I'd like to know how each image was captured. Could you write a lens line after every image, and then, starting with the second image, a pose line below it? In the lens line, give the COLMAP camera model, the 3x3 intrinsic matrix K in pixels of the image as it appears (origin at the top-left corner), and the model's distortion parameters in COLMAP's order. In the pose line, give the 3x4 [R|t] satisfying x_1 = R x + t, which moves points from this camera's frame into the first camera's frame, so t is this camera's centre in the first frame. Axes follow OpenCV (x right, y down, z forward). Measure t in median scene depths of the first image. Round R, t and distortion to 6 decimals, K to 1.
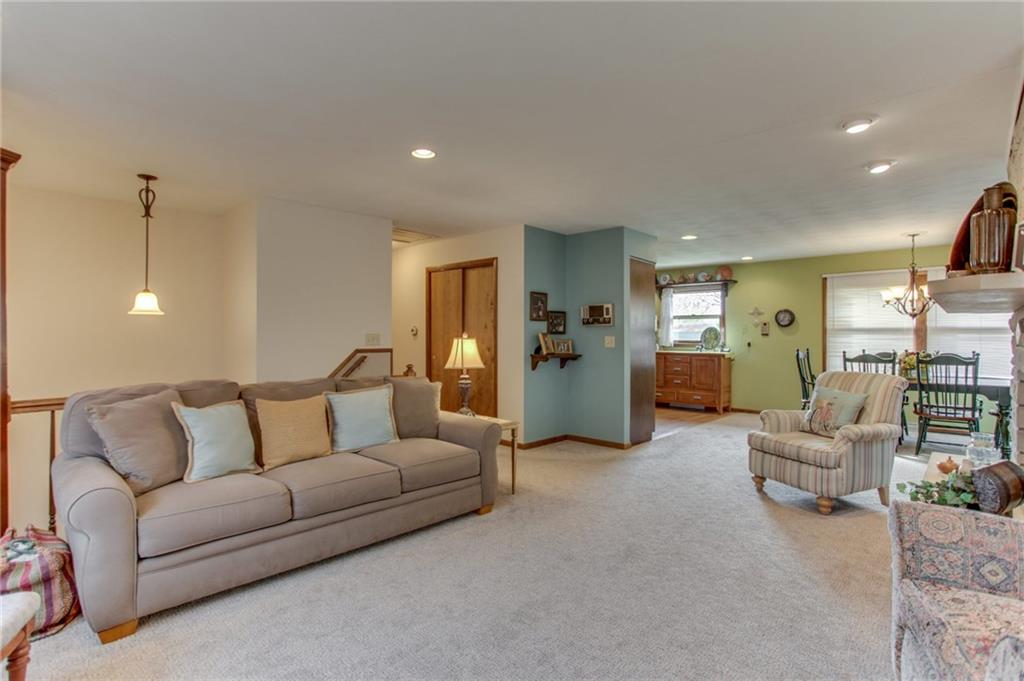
lens RADIAL K [[499.5, 0, 512.6], [0, 499.5, 335.3], [0, 0, 1]] dist [-0.051172, 0.035020]
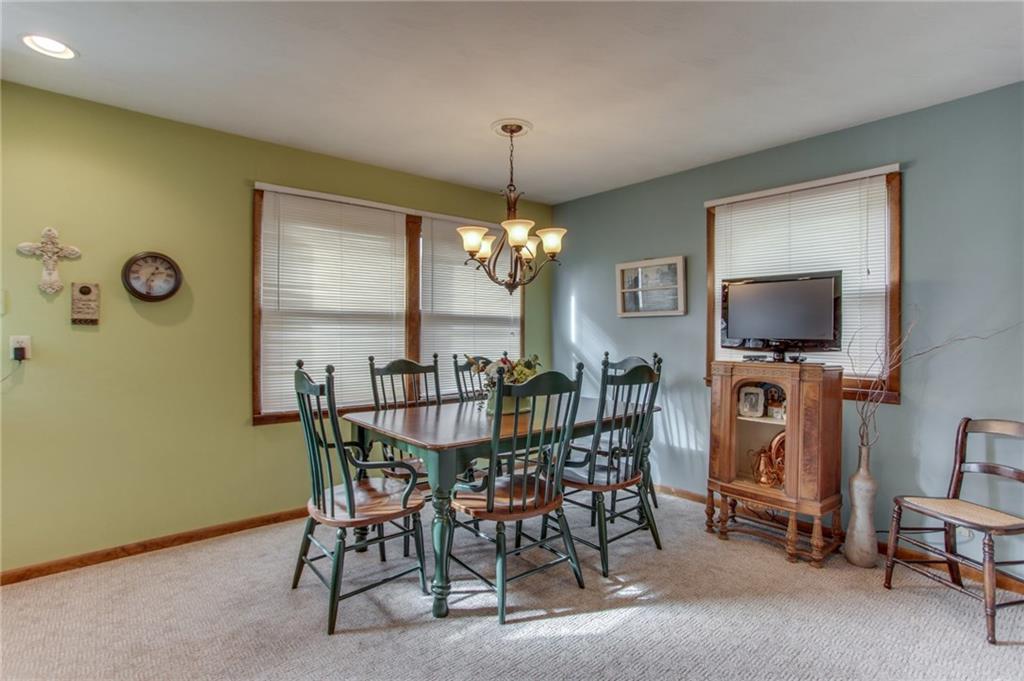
lens RADIAL K [[499.5, 0, 512.6], [0, 499.5, 335.3], [0, 0, 1]] dist [-0.051172, 0.035020]
pose [[0.113470, -0.009730, 0.993494, 0.308673], [-0.004683, 0.999936, 0.010328, 0.004135], [-0.993530, -0.005825, 0.113417, 0.960503]]
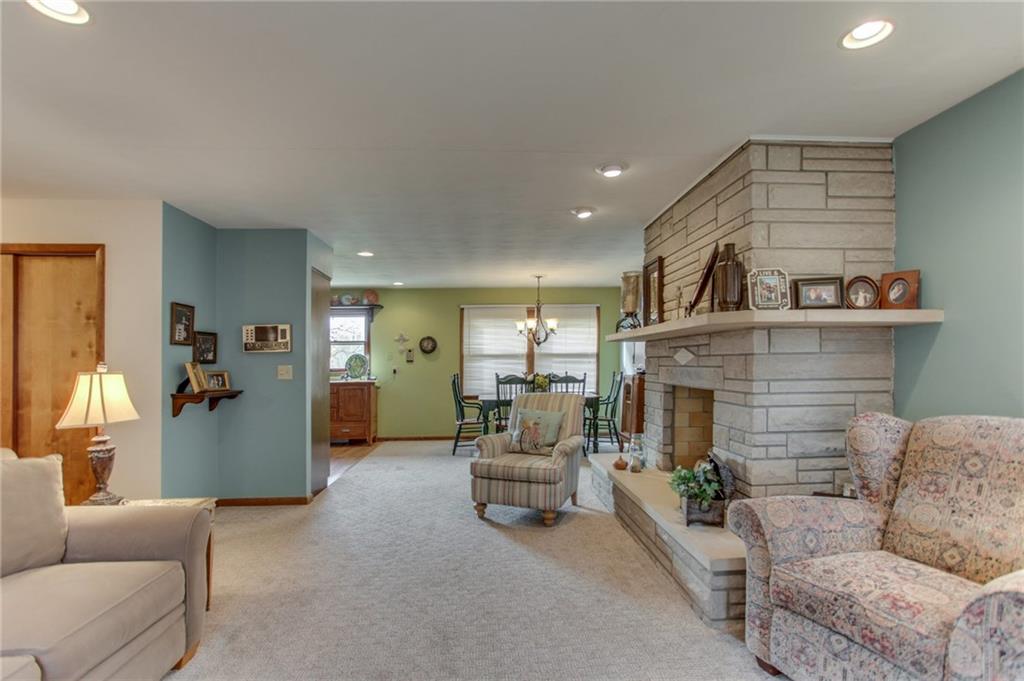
lens RADIAL K [[509.8, 0, 519.2], [0, 509.8, 361.7], [0, 0, 1]] dist [-0.053698, 0.037656]
pose [[0.682358, -0.013685, 0.730890, -0.137261], [0.015495, 0.999871, 0.004255, -0.001542], [-0.730854, 0.008422, 0.682482, 0.179426]]
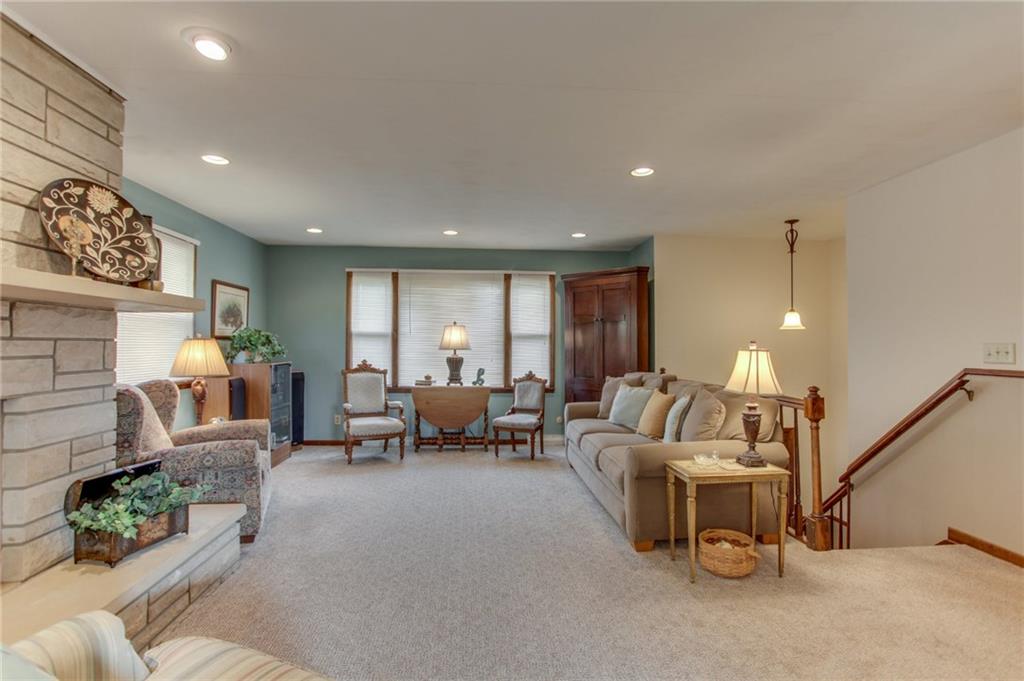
lens RADIAL K [[499.5, 0, 512.6], [0, 499.5, 335.3], [0, 0, 1]] dist [-0.051172, 0.035020]
pose [[-0.670340, -0.017312, -0.741852, 0.467781], [-0.004635, 0.999806, -0.019143, 0.000704], [0.742039, -0.009394, -0.670290, 0.889170]]
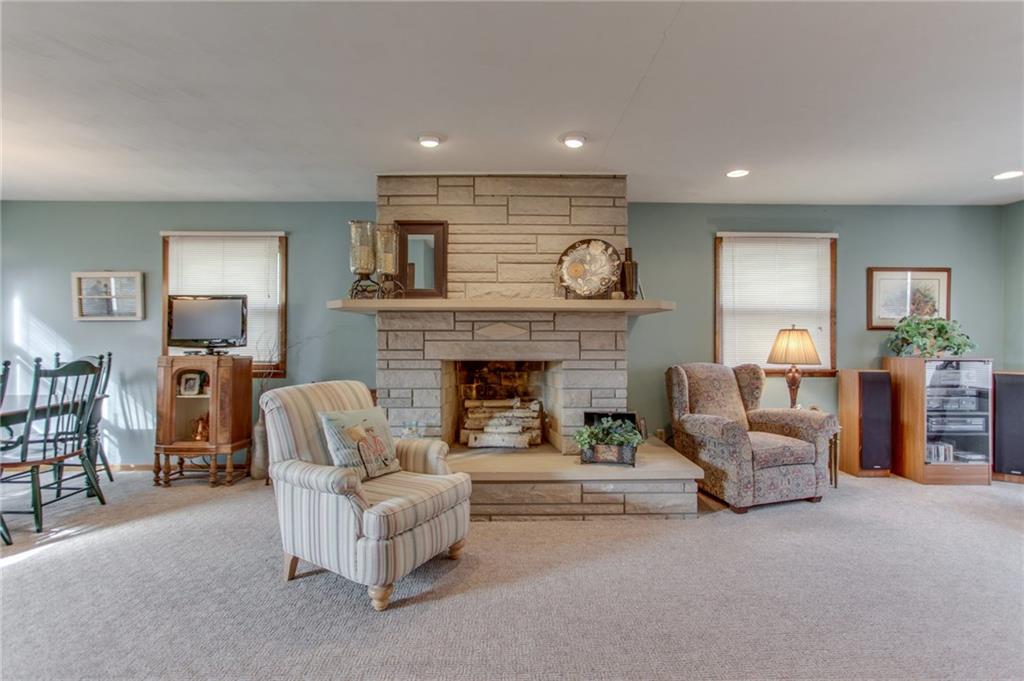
lens RADIAL K [[499.5, 0, 512.6], [0, 499.5, 335.3], [0, 0, 1]] dist [-0.051172, 0.035020]
pose [[-0.690666, -0.005699, 0.723152, -0.001252], [-0.003716, 0.999984, 0.004333, 0.001253], [-0.723165, 0.000306, -0.690676, 0.923972]]
